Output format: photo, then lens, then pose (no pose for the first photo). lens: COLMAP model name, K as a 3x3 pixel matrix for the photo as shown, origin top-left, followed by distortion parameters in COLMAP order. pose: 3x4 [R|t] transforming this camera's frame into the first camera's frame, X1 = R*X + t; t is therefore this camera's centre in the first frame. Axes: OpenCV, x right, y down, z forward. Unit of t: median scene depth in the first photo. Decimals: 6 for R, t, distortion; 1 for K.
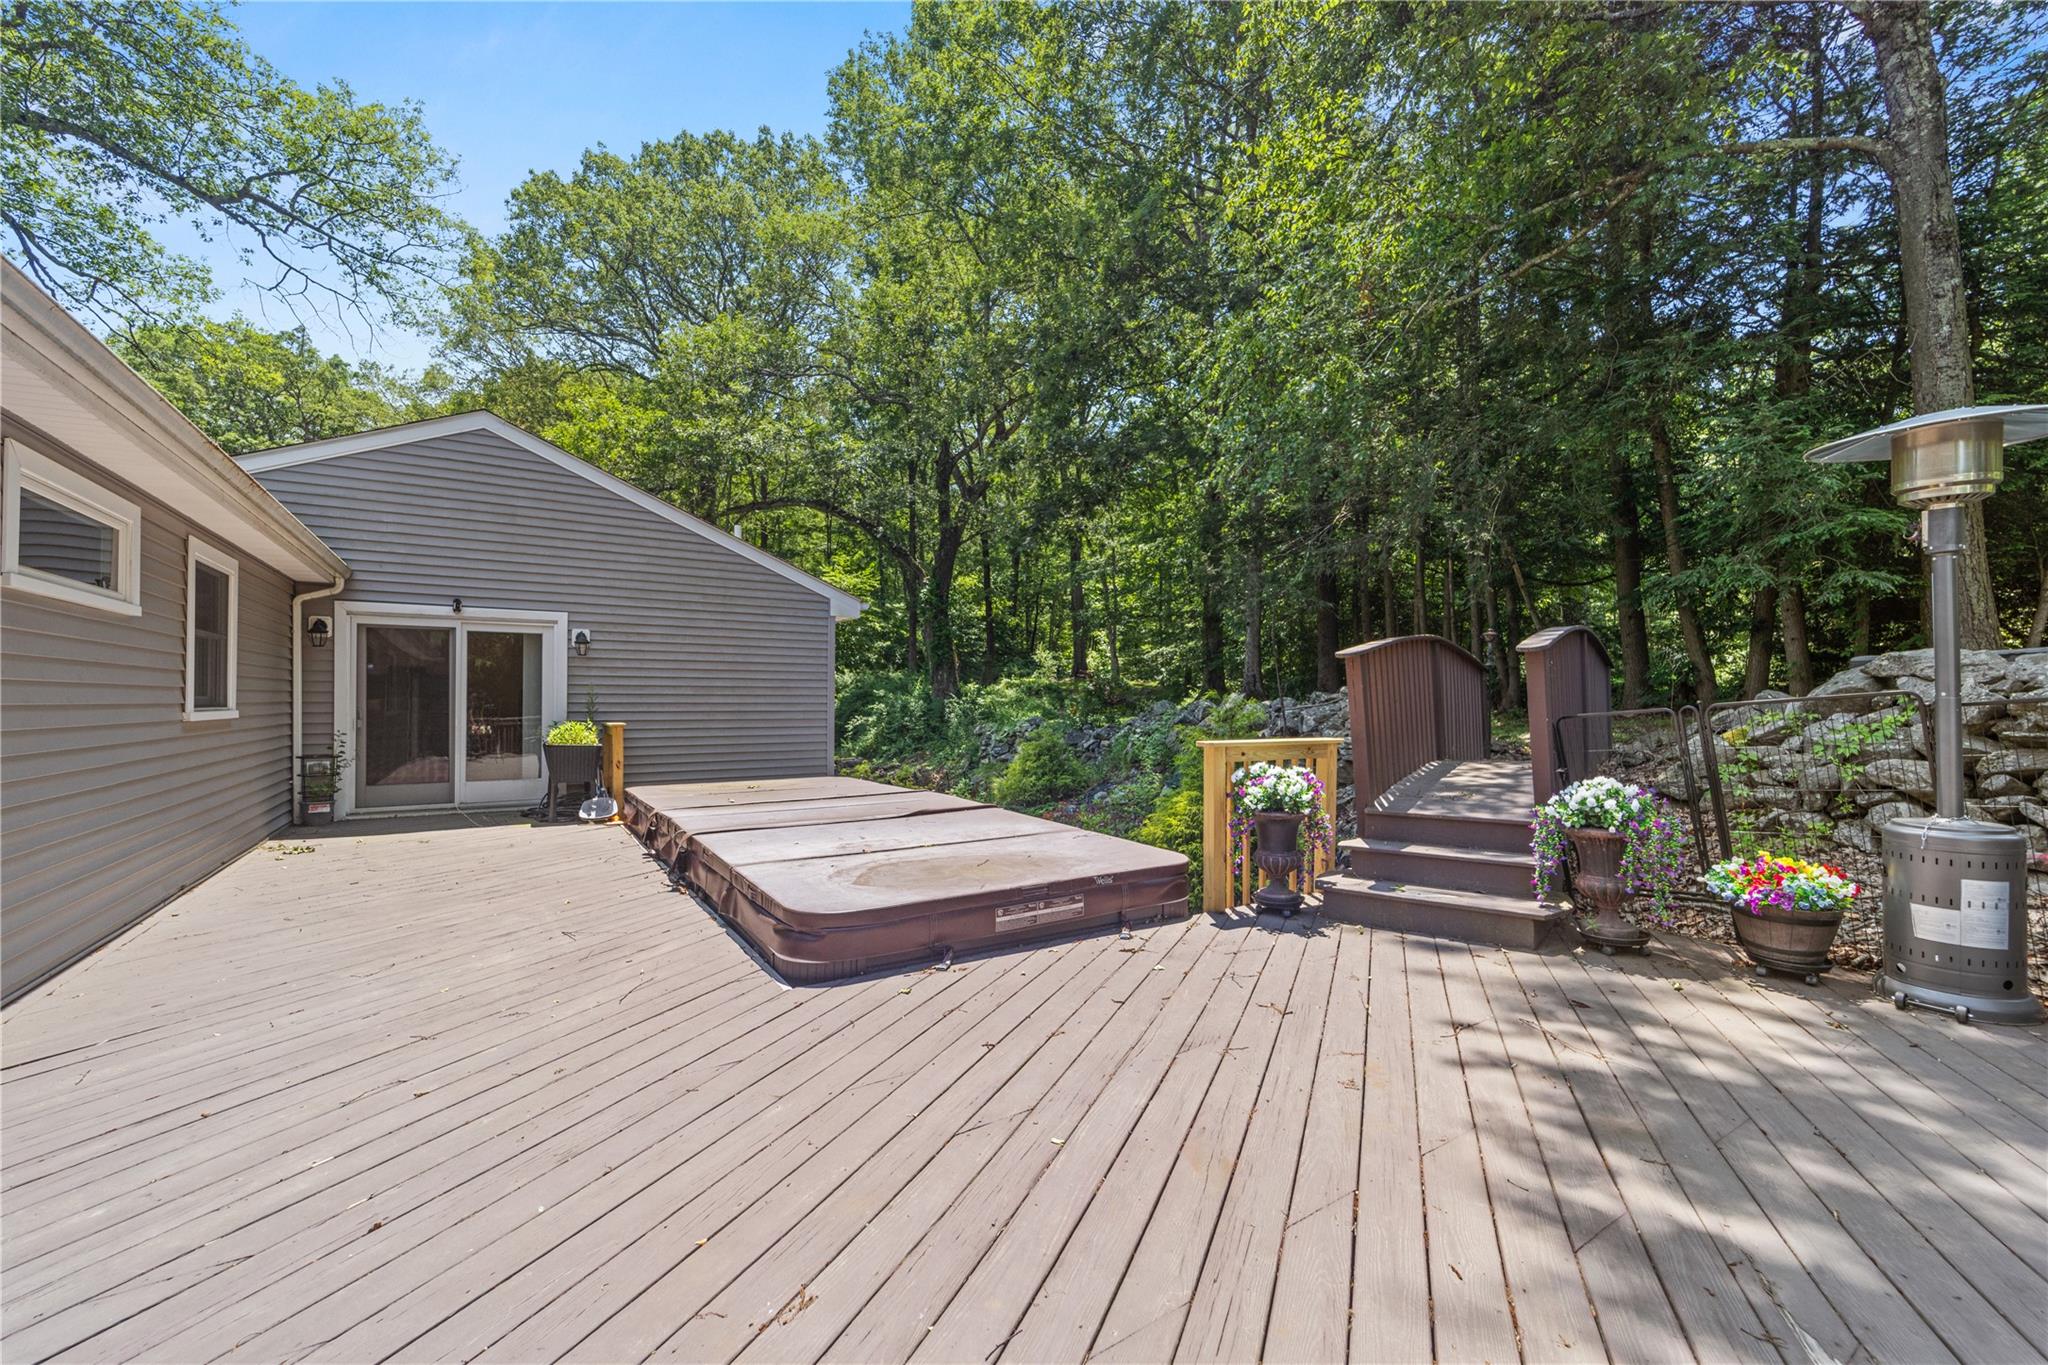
lens RADIAL K [[834.8, 0, 1032.6], [0, 834.8, 696.6], [0, 0, 1]] dist [-0.001271, 0.000159]
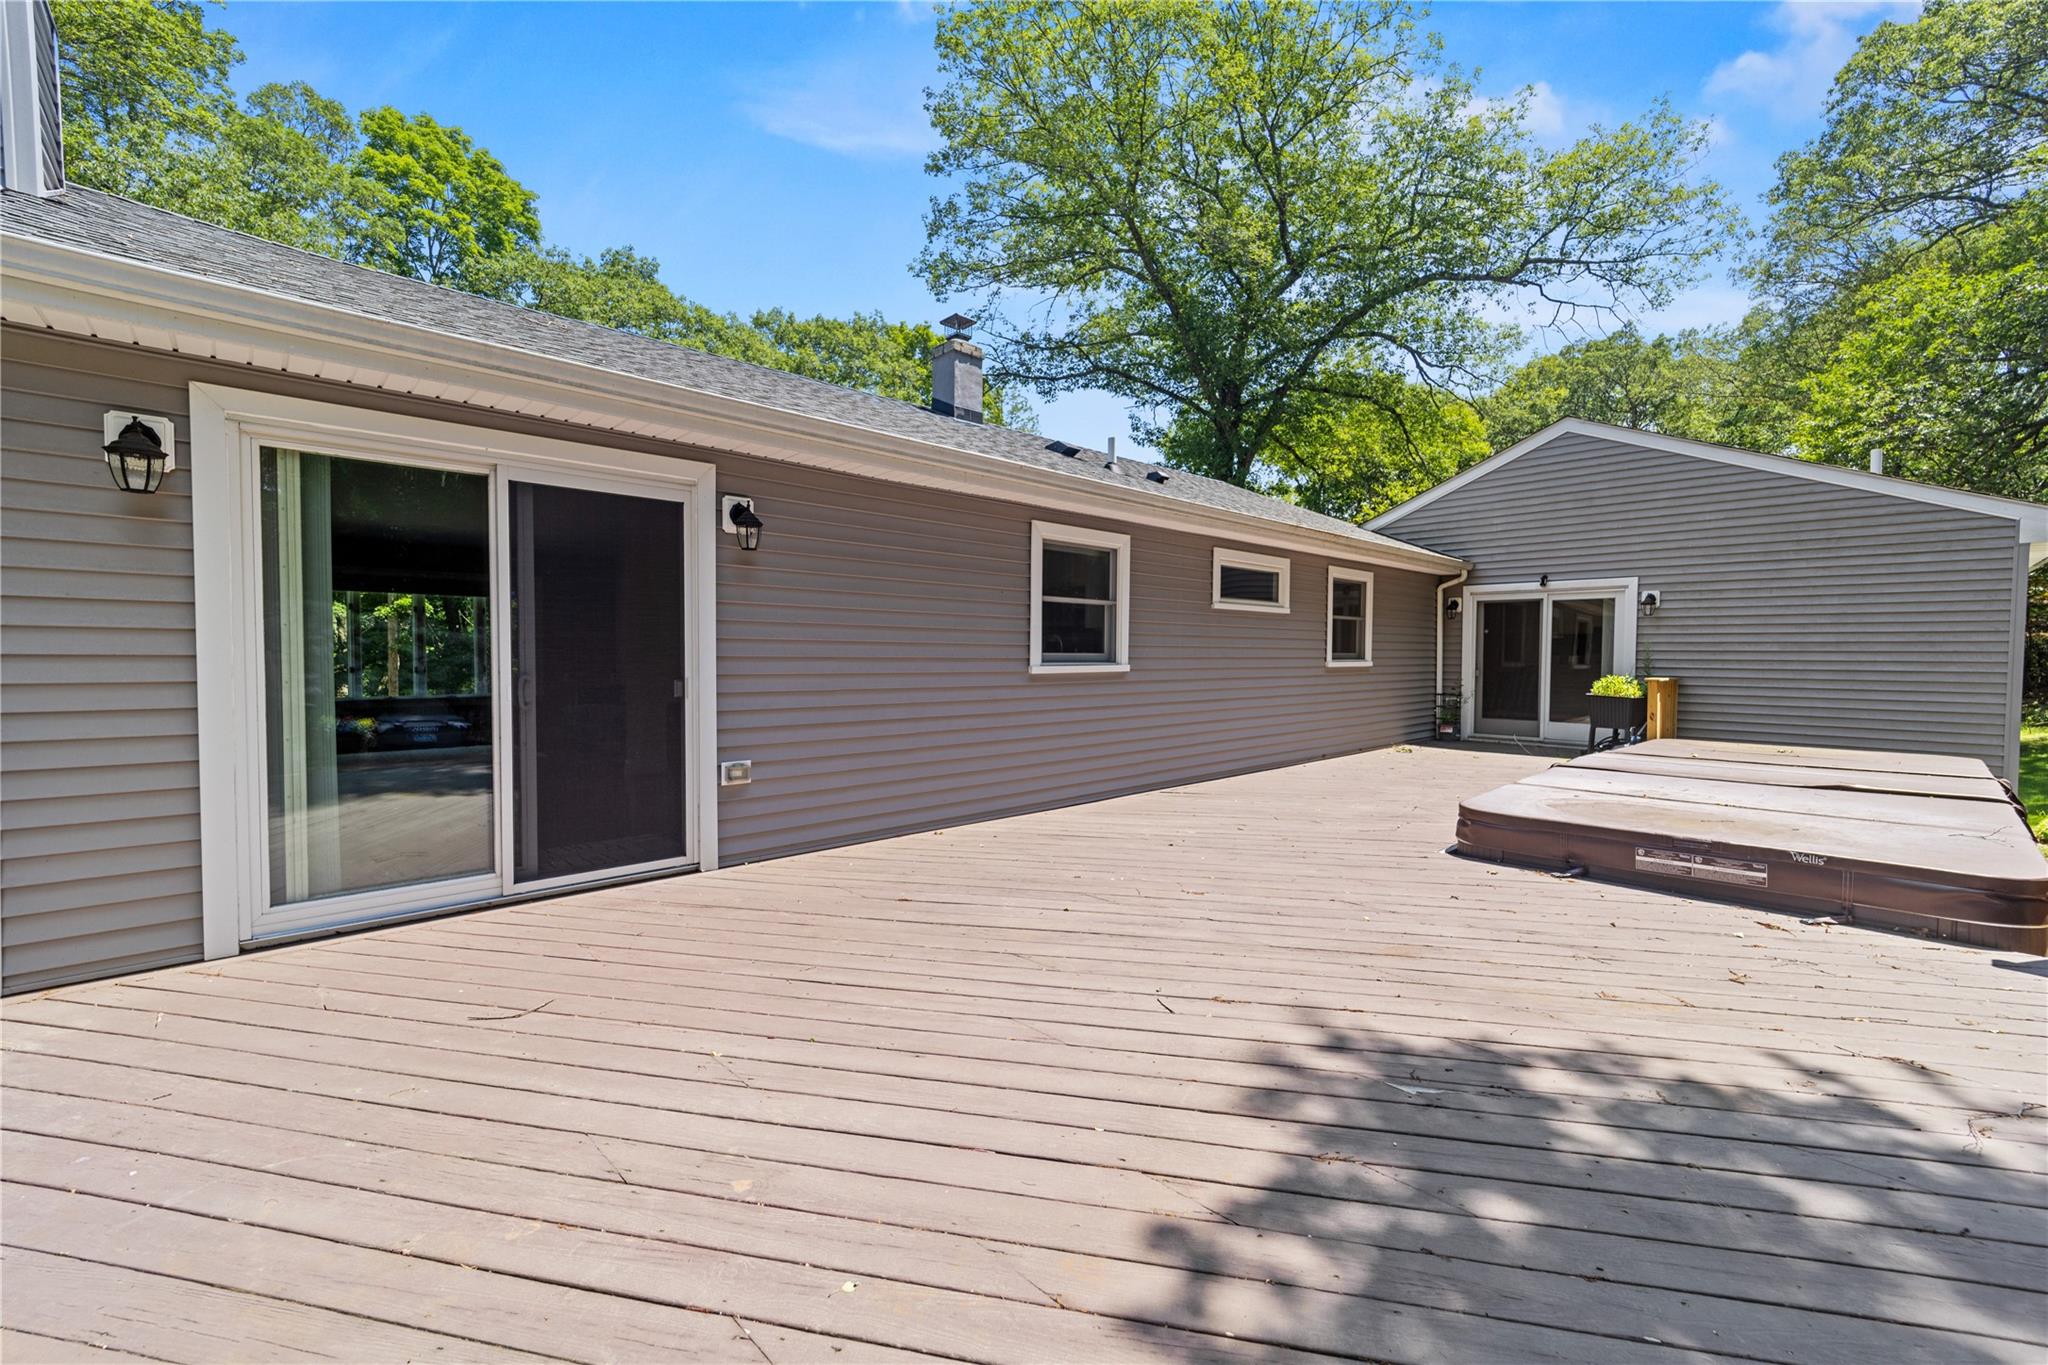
lens RADIAL K [[822.4, 0, 1024.0], [0, 822.4, 682.5], [0, 0, 1]] dist [-0.001025, -0.000155]
pose [[0.178396, 0.035268, -0.983327, 0.395557], [0.000461, 0.999354, 0.035927, -0.000822], [0.983959, -0.006862, 0.178265, 0.007564]]
